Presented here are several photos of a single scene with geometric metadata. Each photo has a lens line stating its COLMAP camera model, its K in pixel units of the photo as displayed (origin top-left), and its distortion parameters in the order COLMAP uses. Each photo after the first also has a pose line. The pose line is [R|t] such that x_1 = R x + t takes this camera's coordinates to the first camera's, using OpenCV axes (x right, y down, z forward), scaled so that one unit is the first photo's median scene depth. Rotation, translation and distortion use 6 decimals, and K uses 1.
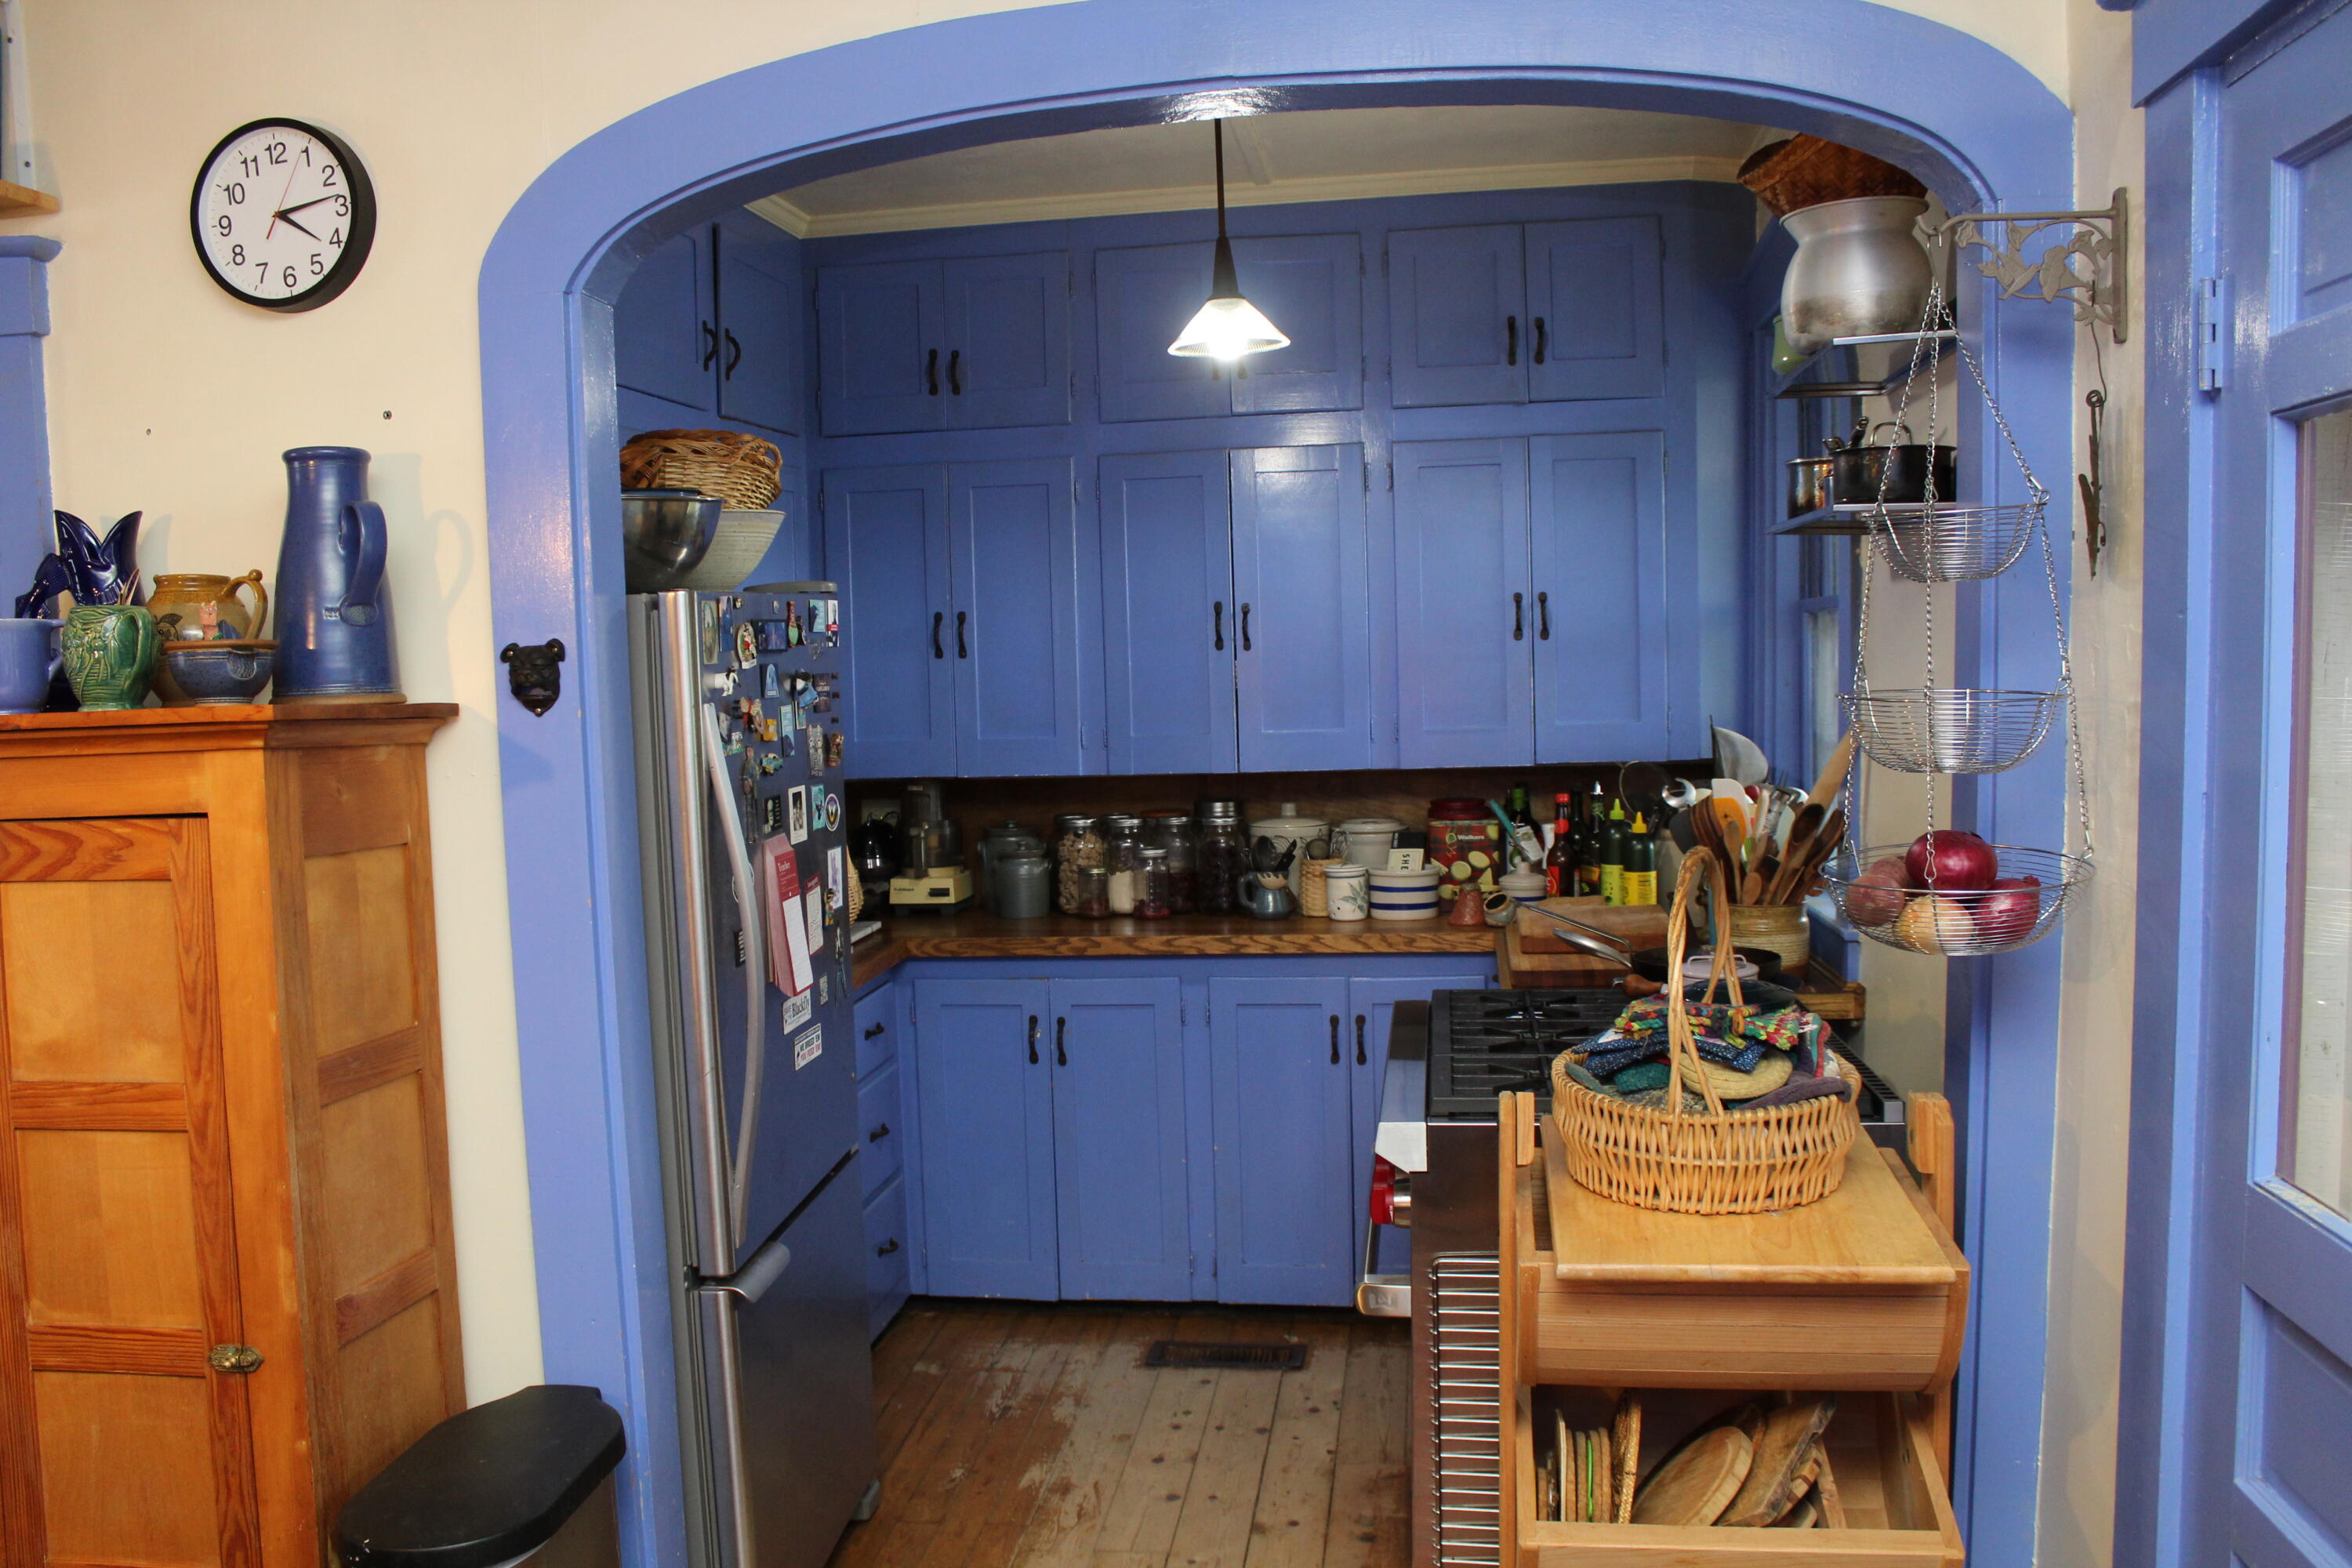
lens RADIAL K [[1951.9, 0, 1132.3], [0, 1951.9, 816.8], [0, 0, 1]] dist [-0.148828, 0.128062]
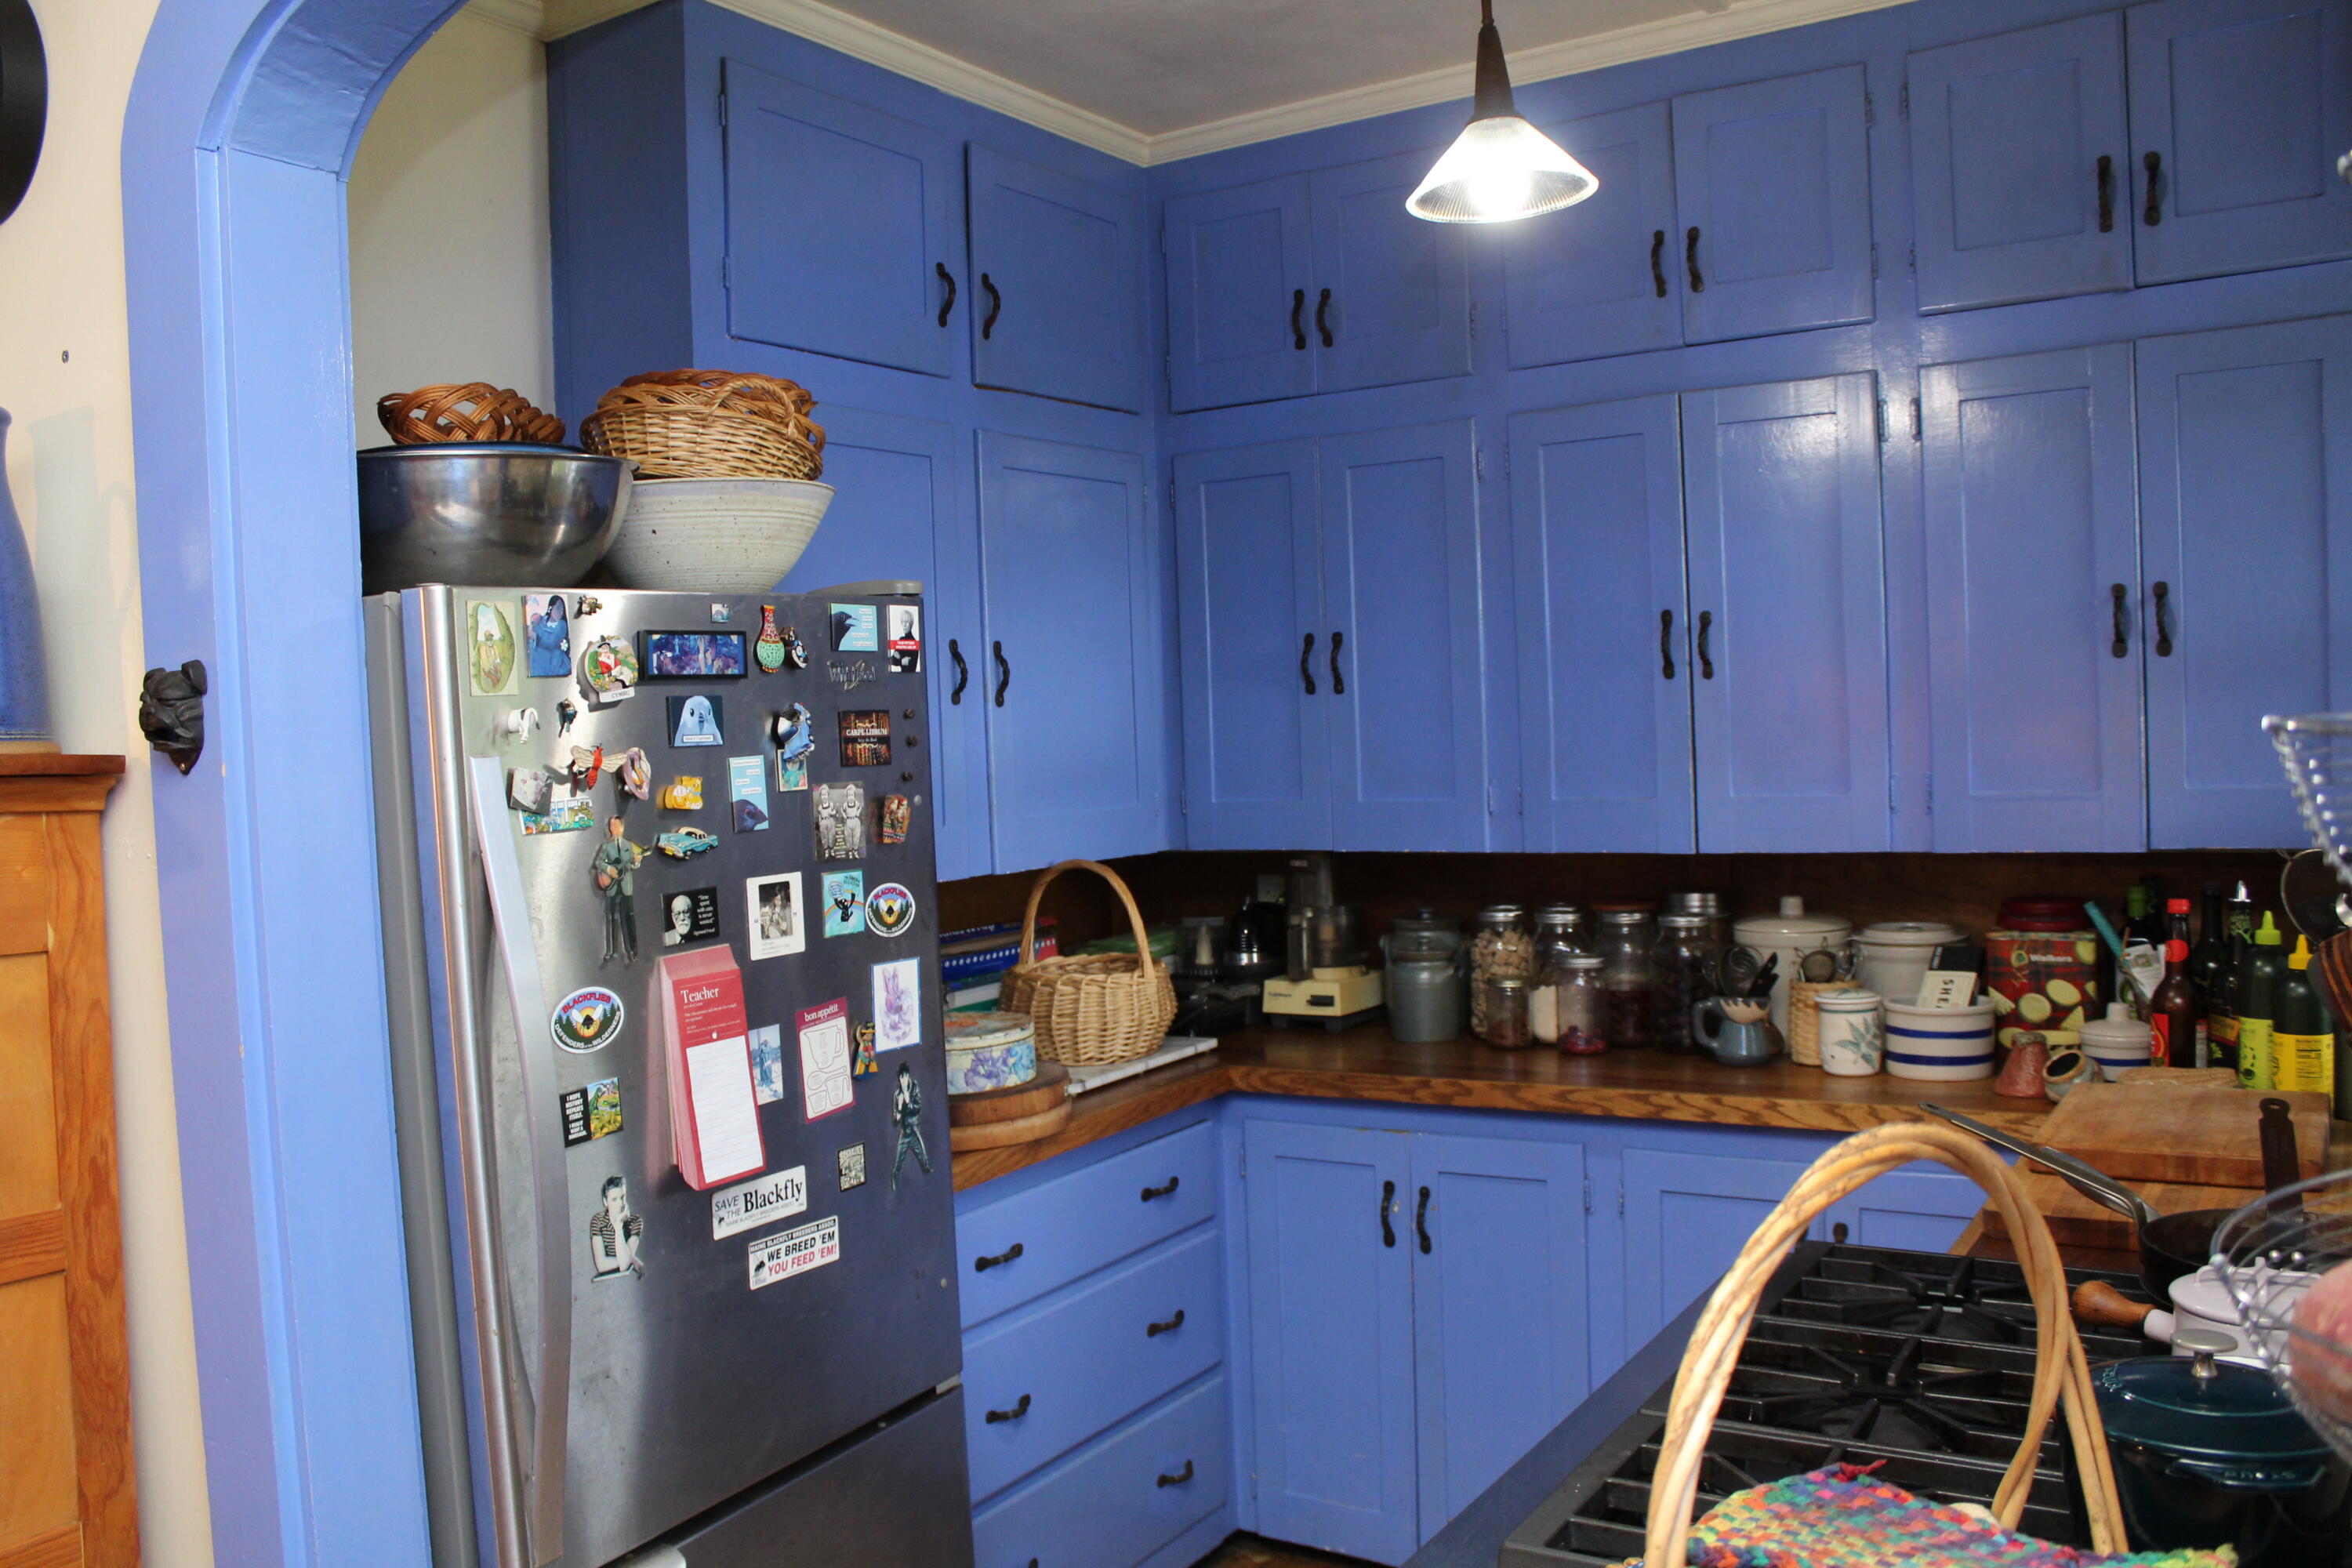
lens RADIAL K [[1951.9, 0, 1144.2], [0, 1951.9, 803.2], [0, 0, 1]] dist [-0.148828, 0.128062]
pose [[0.915253, 0.011287, -0.402722, 0.153120], [-0.024082, 0.999353, -0.026723, -0.017620], [0.402159, 0.034157, 0.914932, 0.290312]]
